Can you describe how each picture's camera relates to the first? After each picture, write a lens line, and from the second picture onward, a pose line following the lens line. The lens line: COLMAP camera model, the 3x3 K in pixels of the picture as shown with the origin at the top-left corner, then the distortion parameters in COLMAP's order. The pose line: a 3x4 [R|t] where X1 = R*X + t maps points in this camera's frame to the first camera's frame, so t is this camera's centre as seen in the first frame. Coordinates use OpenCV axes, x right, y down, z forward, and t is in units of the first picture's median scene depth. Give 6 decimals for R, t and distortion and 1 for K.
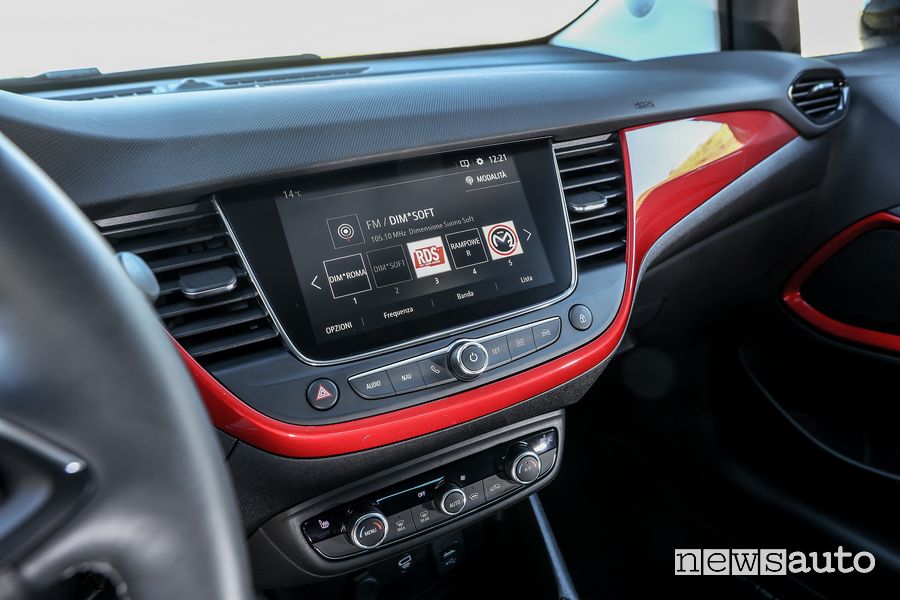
lens RADIAL K [[601.5, 0, 450.0], [0, 601.5, 300.0], [0, 0, 1]] dist [-0.005753, 0.000055]
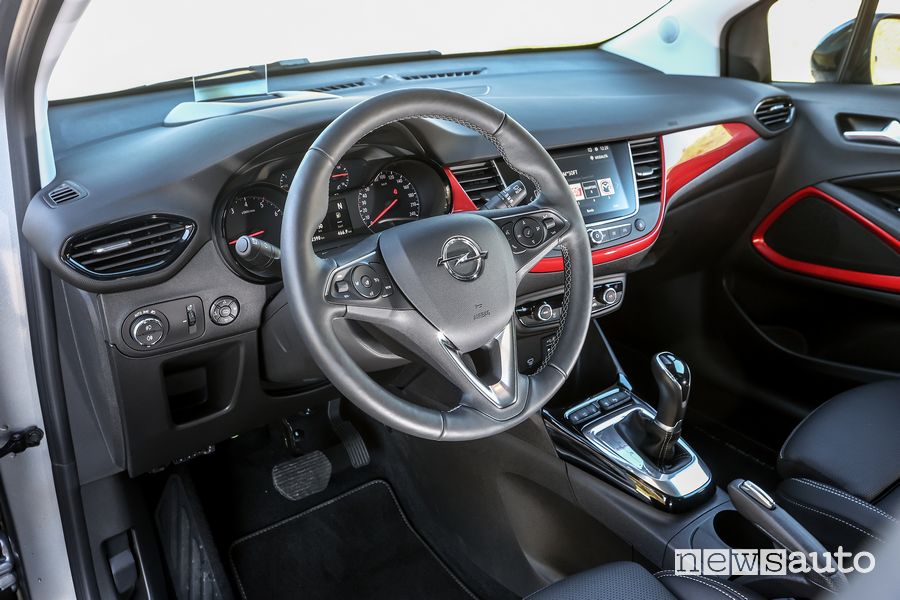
lens RADIAL K [[863.1, 0, 450.0], [0, 863.1, 300.0], [0, 0, 1]] dist [0.005563, -0.004089]
pose [[0.994496, 0.043102, 0.095502, -0.665382], [-0.043530, 0.999049, 0.002405, 0.286785], [-0.095307, -0.006549, 0.995426, -1.801714]]
